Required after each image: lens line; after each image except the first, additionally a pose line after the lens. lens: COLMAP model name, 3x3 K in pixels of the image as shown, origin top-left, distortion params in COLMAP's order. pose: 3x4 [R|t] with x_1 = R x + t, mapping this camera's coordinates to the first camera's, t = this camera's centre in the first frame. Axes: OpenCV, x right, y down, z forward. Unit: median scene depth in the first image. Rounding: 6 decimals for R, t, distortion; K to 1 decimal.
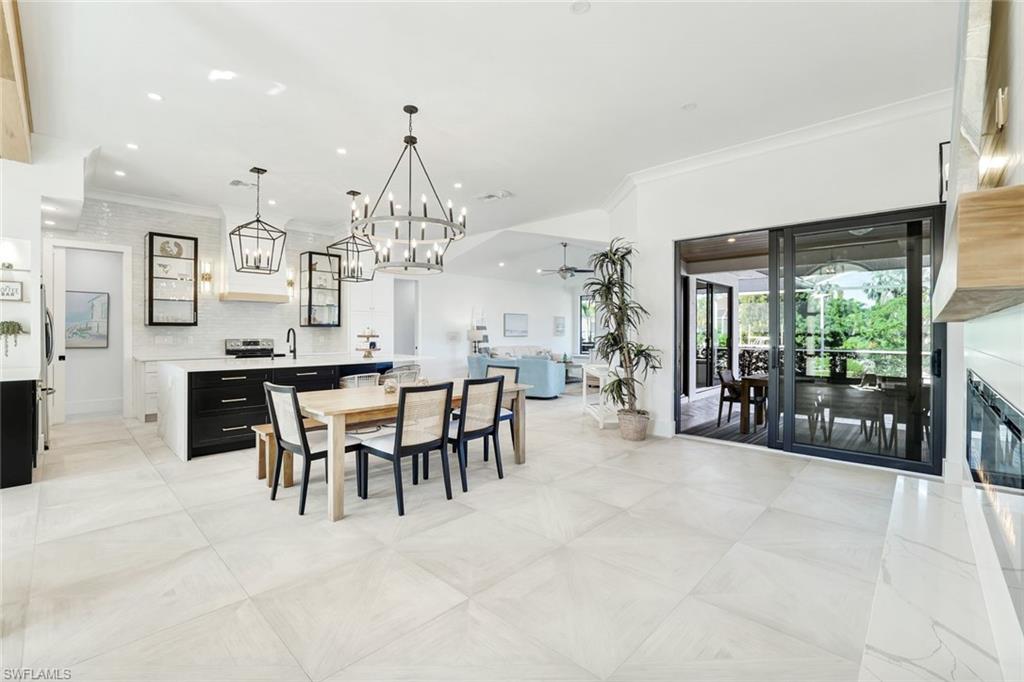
lens RADIAL K [[447.1, 0, 512.3], [0, 447.1, 332.7], [0, 0, 1]] dist [-0.030090, 0.008575]
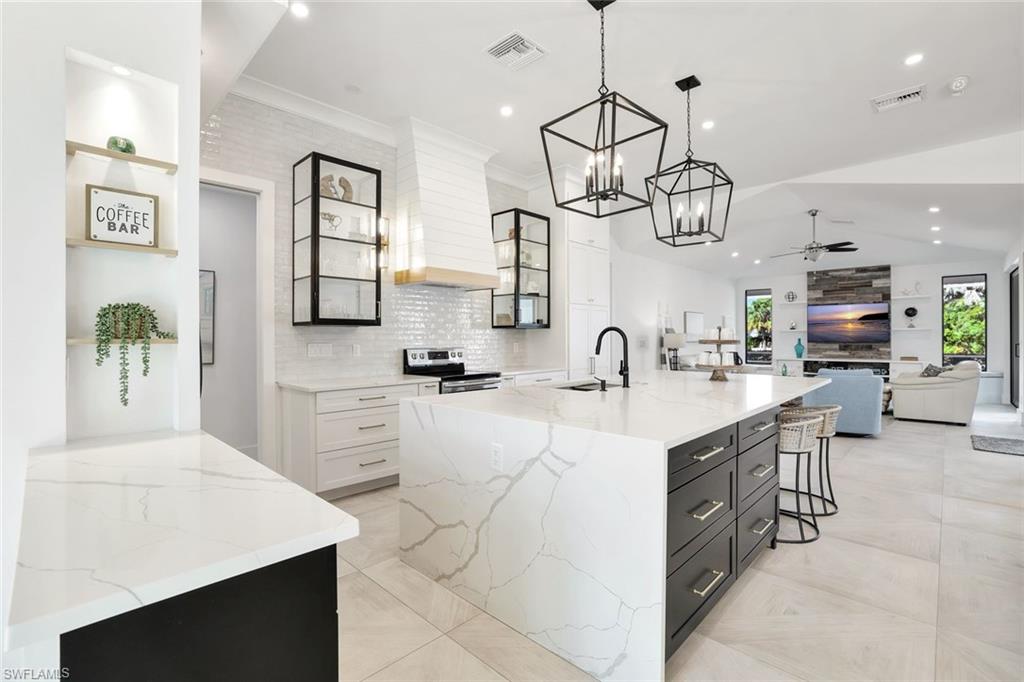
lens RADIAL K [[461.8, 0, 512.4], [0, 461.8, 336.7], [0, 0, 1]] dist [-0.012489, 0.000325]
pose [[0.999974, -0.005110, -0.004995, -0.569850], [0.005089, 0.999978, -0.004211, 0.002332], [0.005016, 0.004186, 0.999979, 0.428232]]
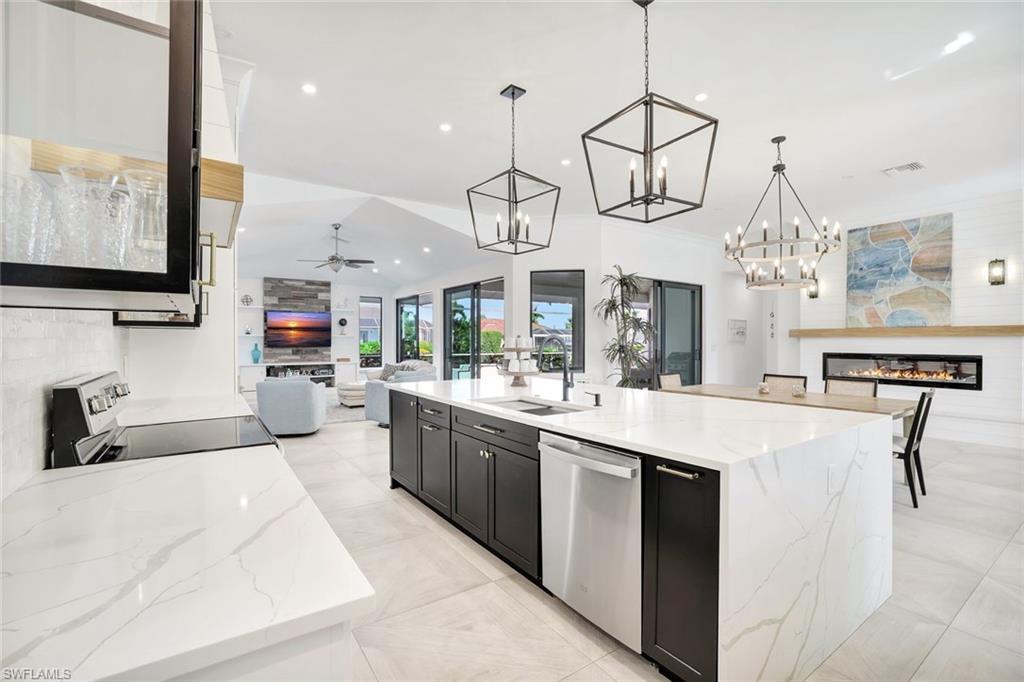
lens RADIAL K [[450.7, 0, 503.3], [0, 450.7, 341.5], [0, 0, 1]] dist [-0.023899, 0.000142]
pose [[0.213946, -0.001934, 0.976843, -0.895418], [-0.000383, 0.999998, 0.002064, -0.003951], [-0.976845, -0.000816, 0.213945, 0.884989]]
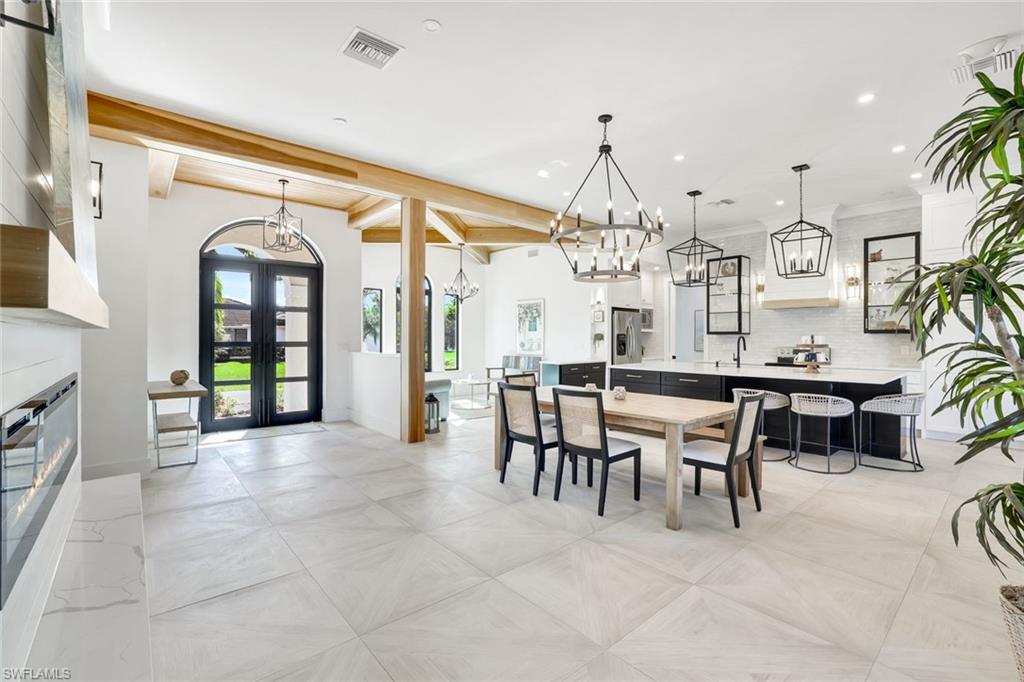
lens RADIAL K [[450.7, 0, 503.3], [0, 450.7, 341.5], [0, 0, 1]] dist [-0.023899, 0.000142]
pose [[-0.099922, 0.005345, -0.994981, 0.496315], [-0.003592, 0.999977, 0.005732, -0.001673], [0.994989, 0.004146, -0.099901, 0.540350]]
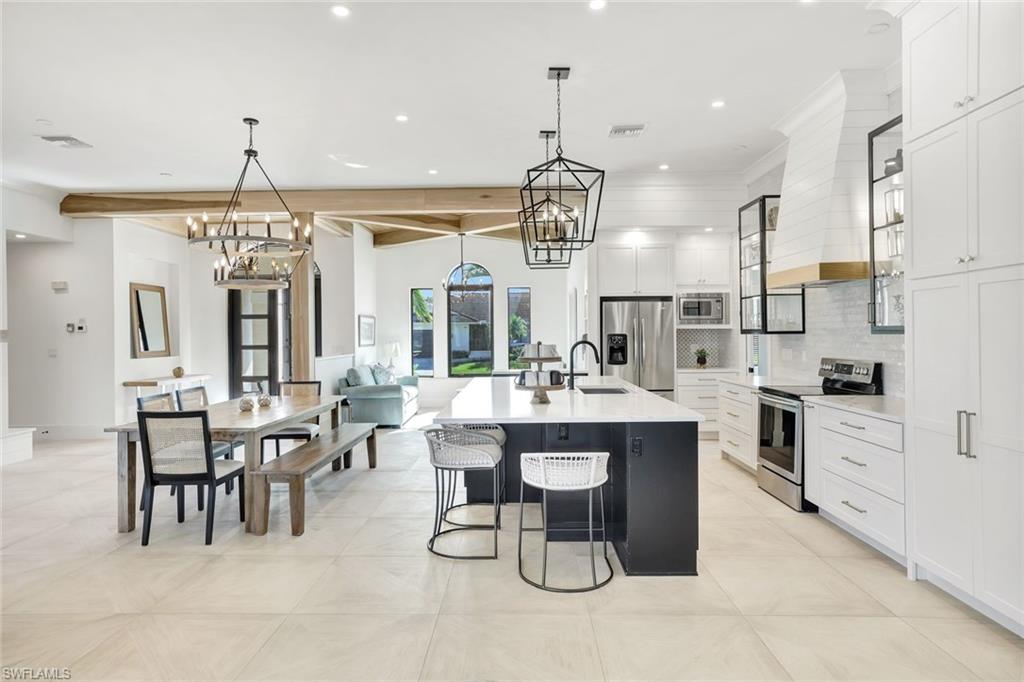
lens RADIAL K [[571.1, 0, 510.1], [0, 571.1, 333.1], [0, 0, 1]] dist [-0.014382, 0.000479]
pose [[-0.737028, 0.005886, -0.675837, 0.120231], [0.006812, 0.999976, 0.001280, -0.021319], [0.675828, -0.003660, -0.737050, 1.429285]]
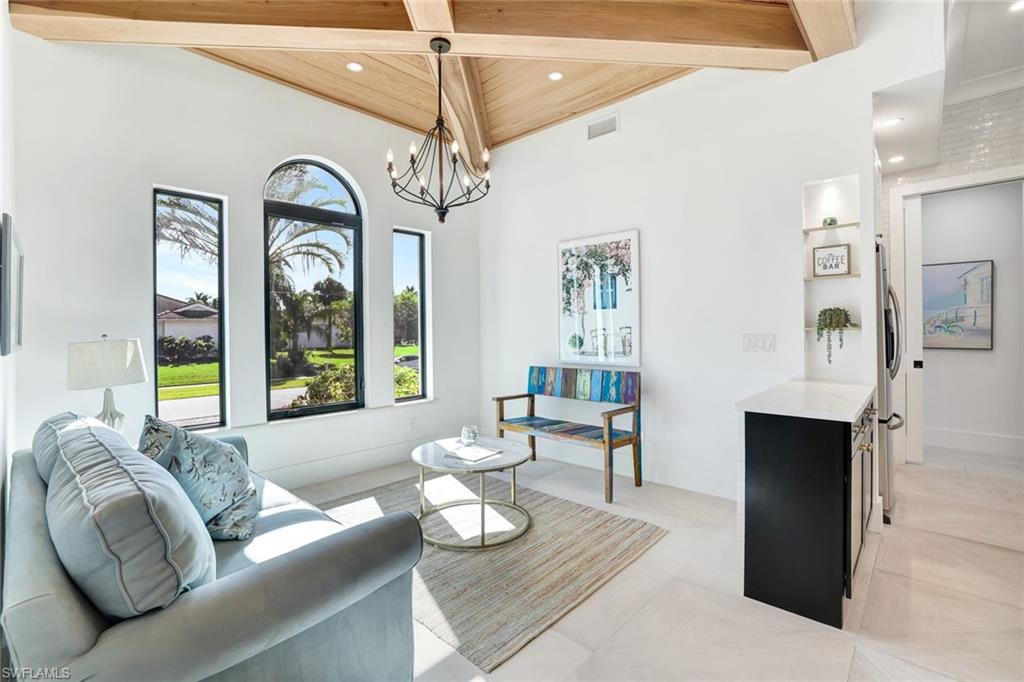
lens RADIAL K [[456.4, 0, 506.6], [0, 456.4, 330.1], [0, 0, 1]] dist [-0.046734, 0.017132]
pose [[0.004503, -0.002127, -0.999988, -0.339328], [0.009323, 0.999954, -0.002085, 0.001799], [0.999946, -0.009314, 0.004522, 0.350990]]
